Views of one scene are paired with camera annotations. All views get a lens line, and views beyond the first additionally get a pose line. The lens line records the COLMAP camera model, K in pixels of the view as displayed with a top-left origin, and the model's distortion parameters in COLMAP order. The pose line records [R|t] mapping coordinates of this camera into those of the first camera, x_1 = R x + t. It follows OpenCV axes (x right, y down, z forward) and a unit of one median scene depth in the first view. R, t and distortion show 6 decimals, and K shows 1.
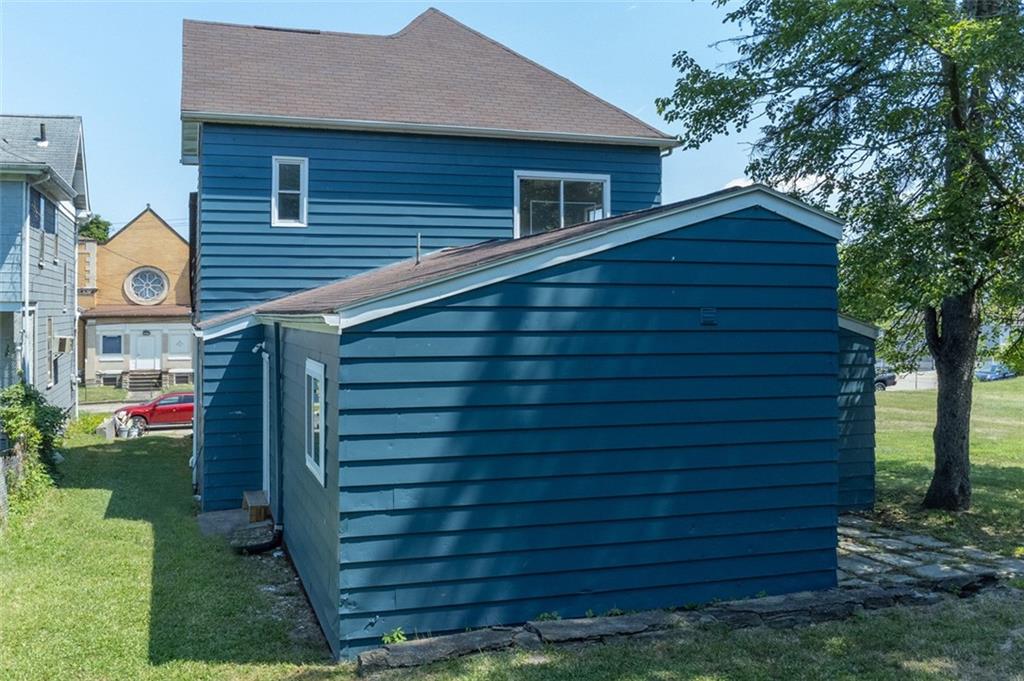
lens RADIAL K [[796.4, 0, 511.8], [0, 796.4, 343.1], [0, 0, 1]] dist [-0.032821, 0.004235]
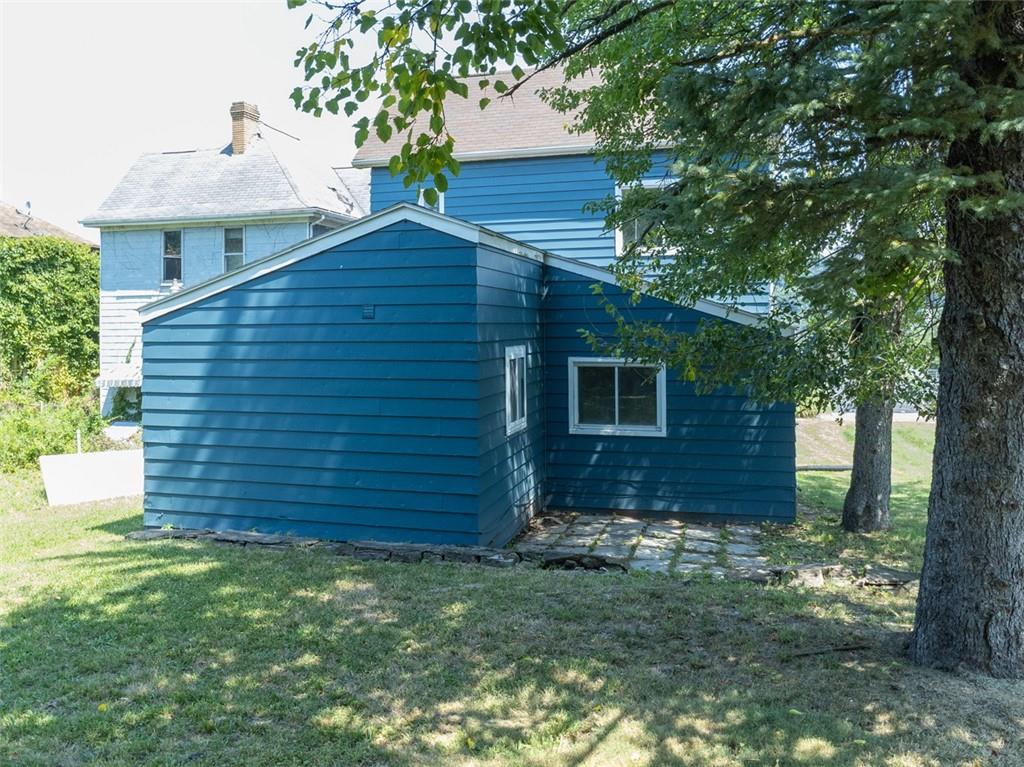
lens RADIAL K [[826.0, 0, 513.3], [0, 826.0, 376.6], [0, 0, 1]] dist [-0.036726, -0.013359]
pose [[0.850476, 0.025602, -0.525391, 1.174036], [-0.015343, 0.999597, 0.023872, 0.034778], [0.525790, -0.012242, 0.850526, 0.021482]]
